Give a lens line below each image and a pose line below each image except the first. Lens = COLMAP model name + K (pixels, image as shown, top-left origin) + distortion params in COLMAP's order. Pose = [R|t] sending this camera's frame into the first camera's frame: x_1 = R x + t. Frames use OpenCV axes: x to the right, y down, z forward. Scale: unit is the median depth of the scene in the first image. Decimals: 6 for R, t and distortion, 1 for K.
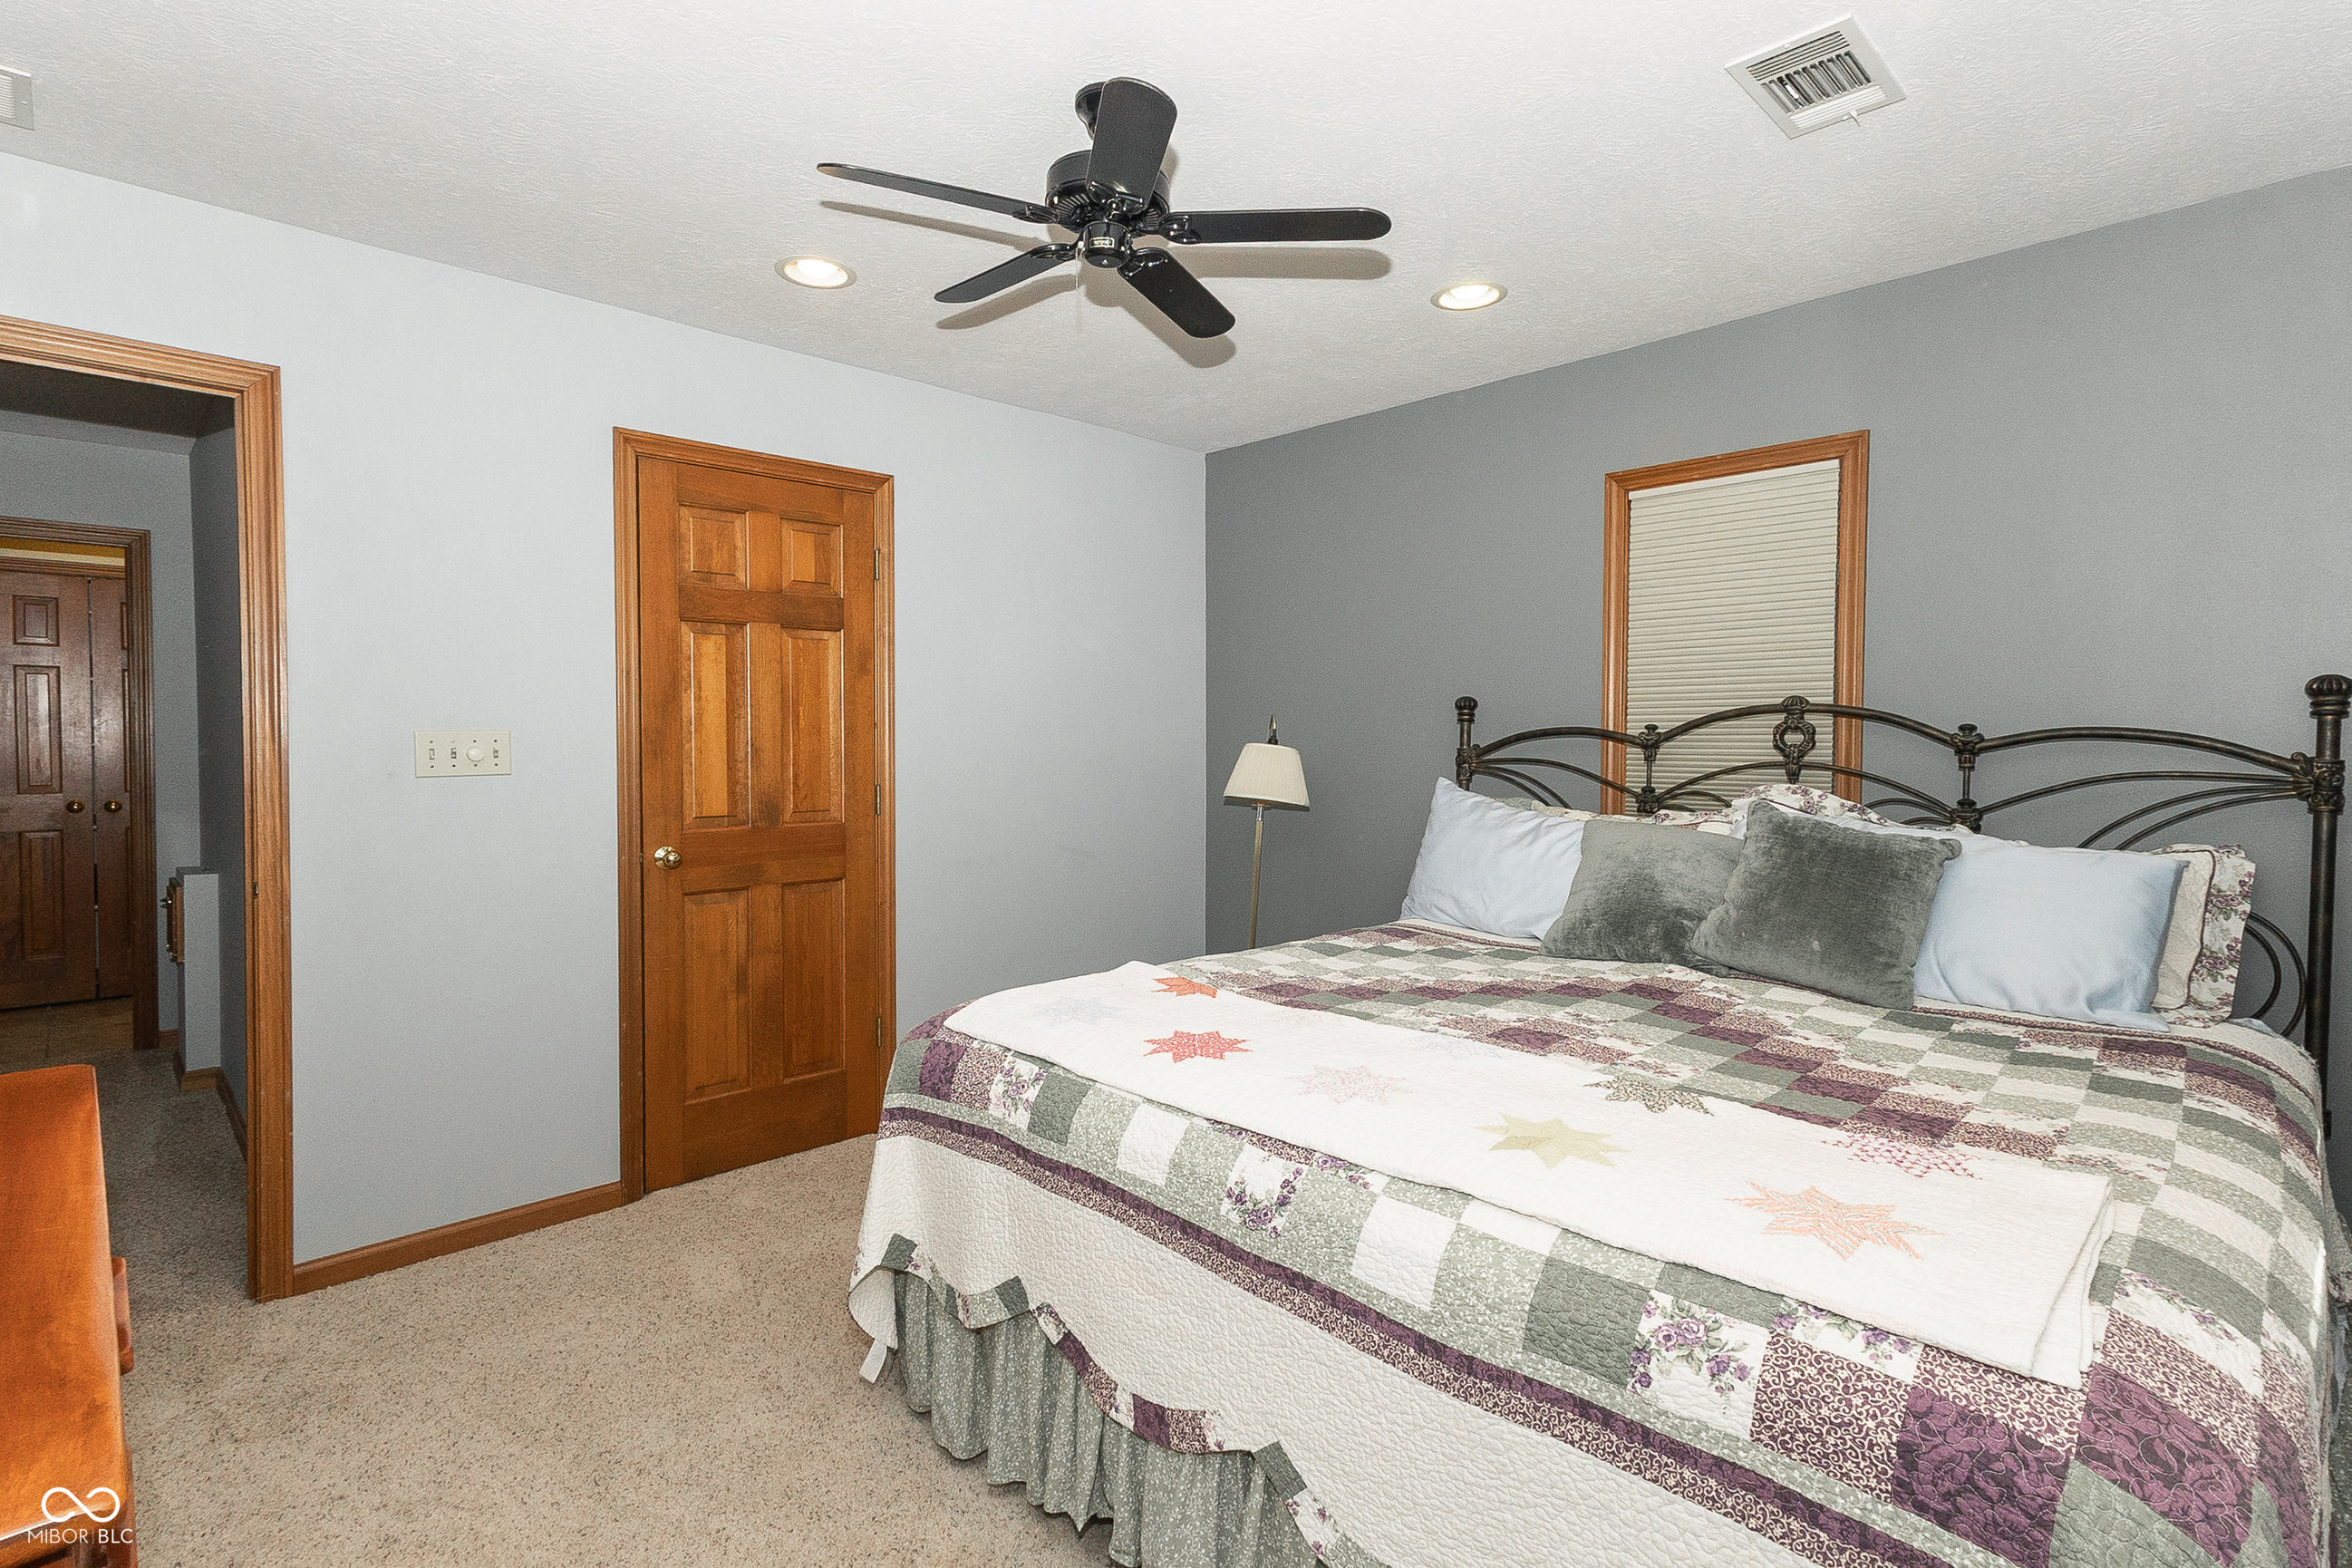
lens RADIAL K [[1092.3, 0, 1160.5], [0, 1092.3, 772.2], [0, 0, 1]] dist [0.017699, -0.000165]
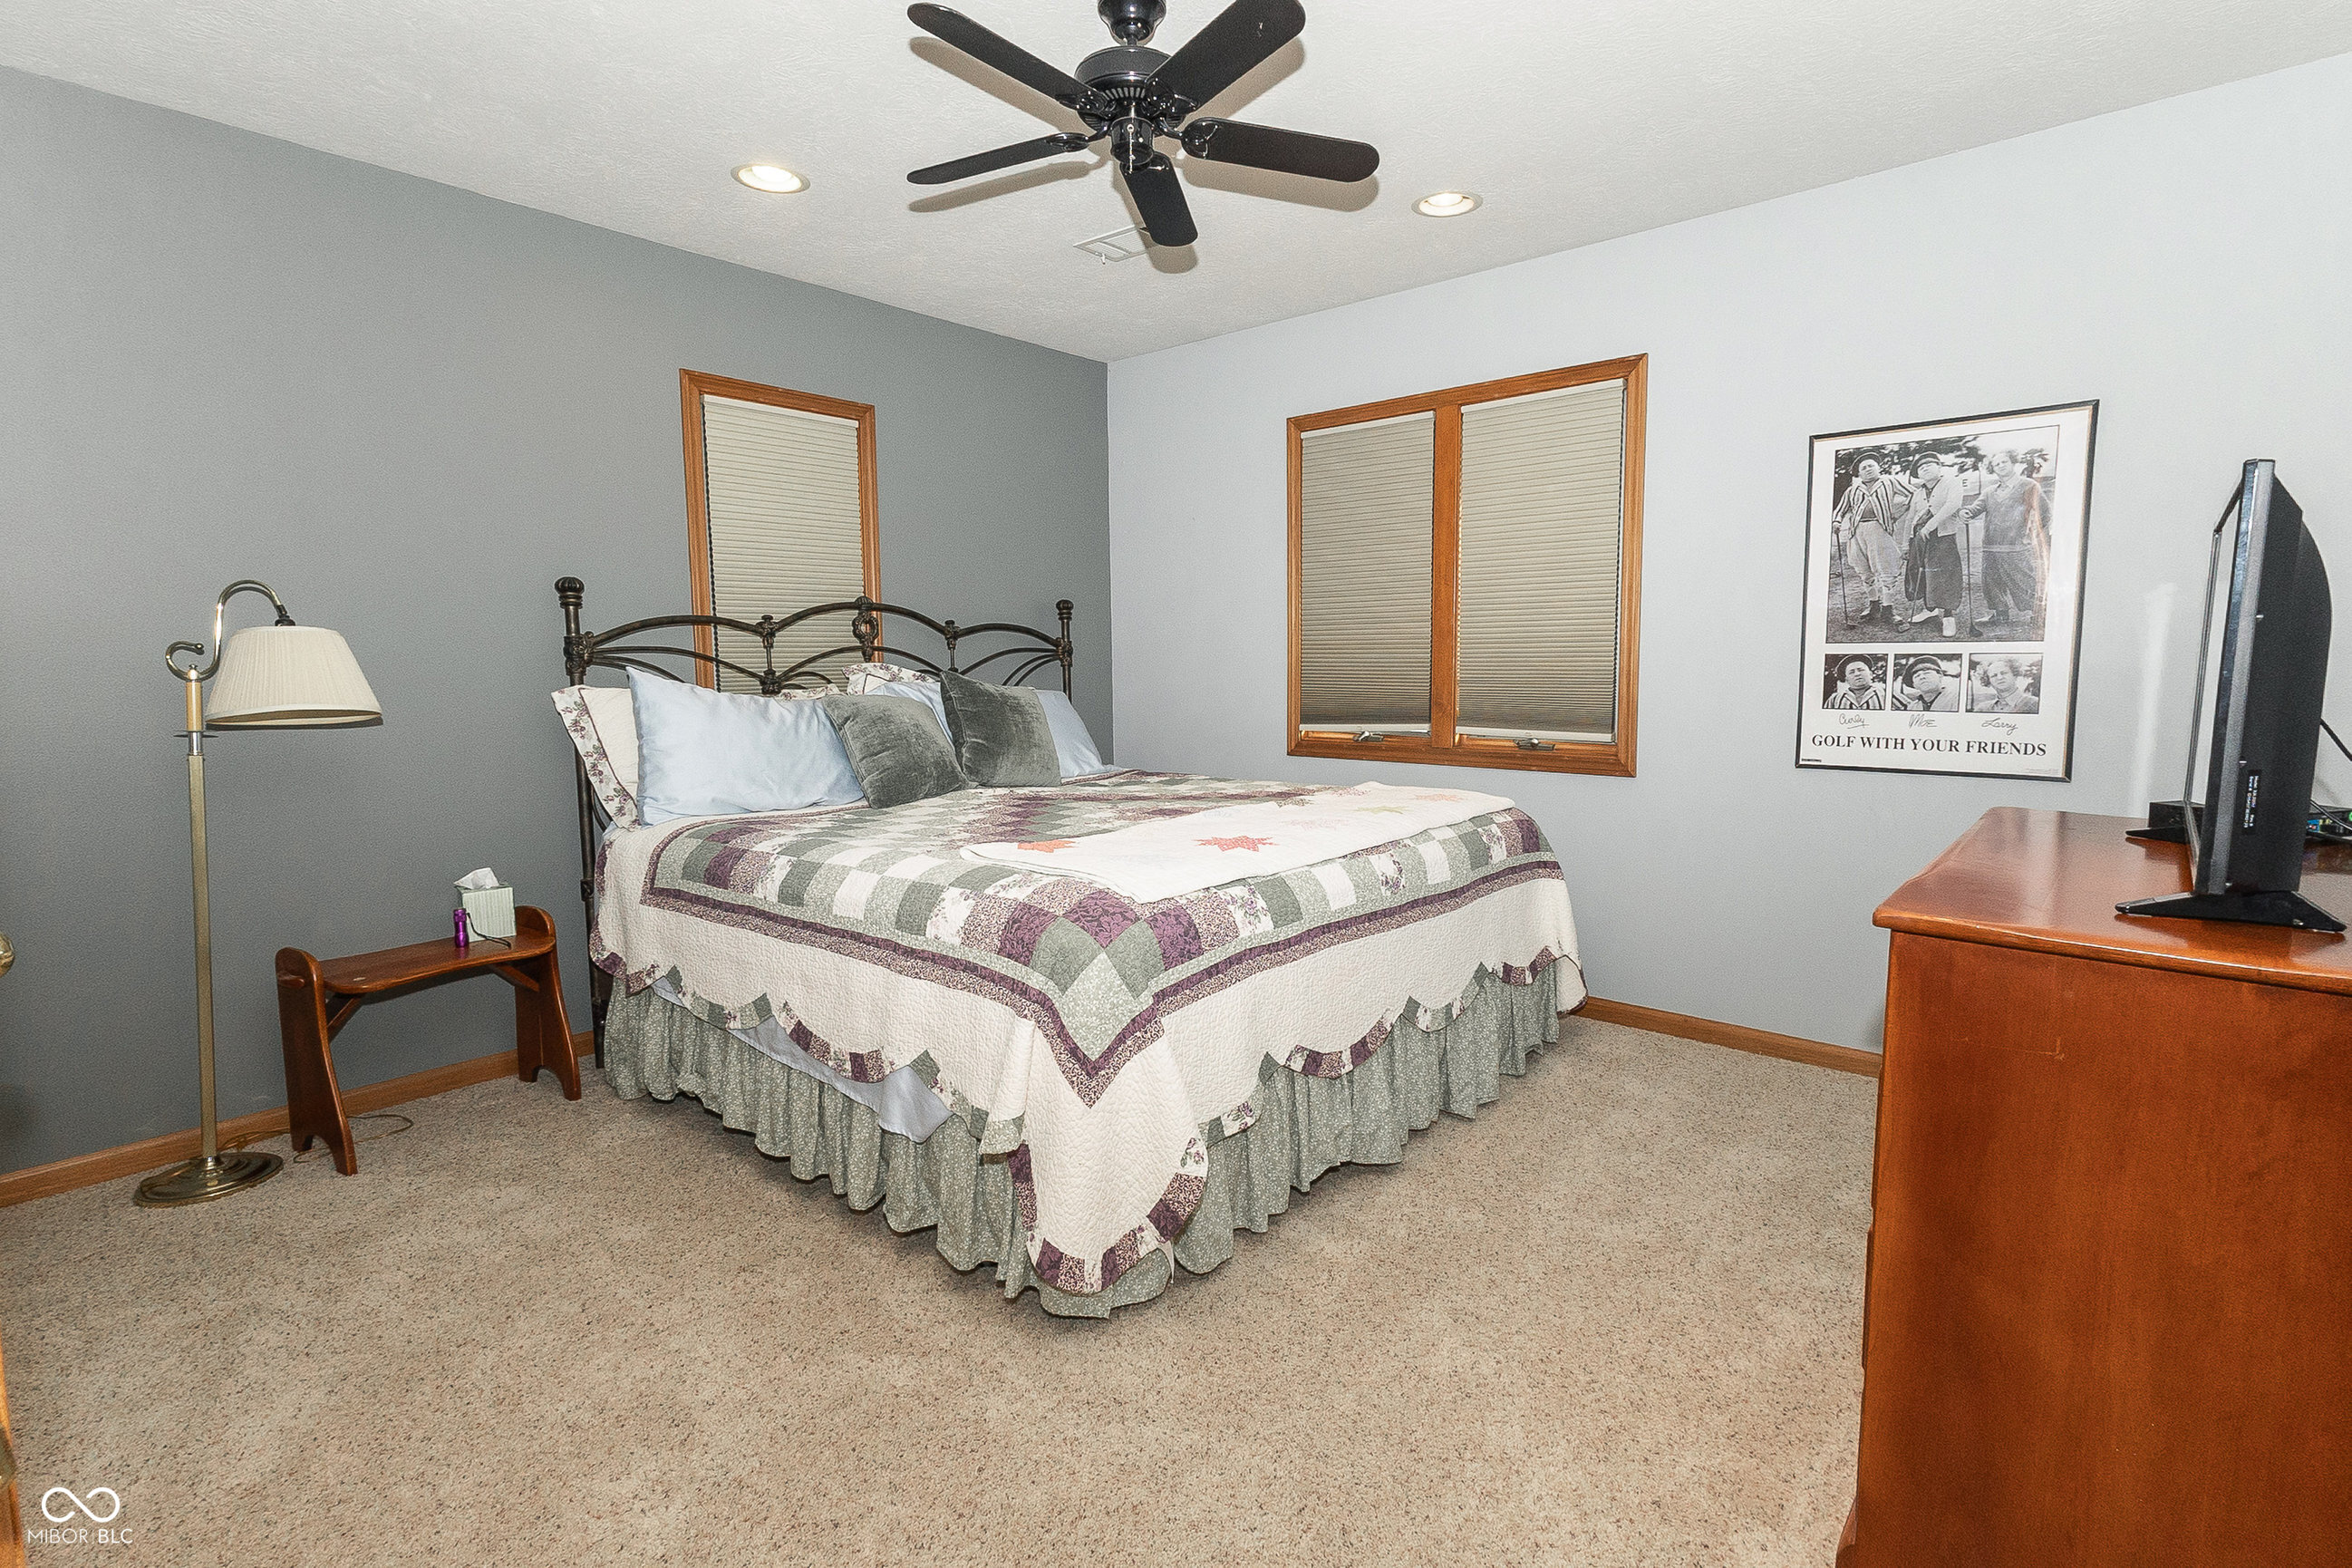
lens RADIAL K [[1092.3, 0, 1160.5], [0, 1092.3, 772.2], [0, 0, 1]] dist [0.017699, -0.000165]
pose [[-0.045287, -0.111636, 0.992717, -0.827919], [0.039048, 0.992779, 0.113424, 0.006413], [-0.998211, 0.043900, -0.040601, 0.738813]]
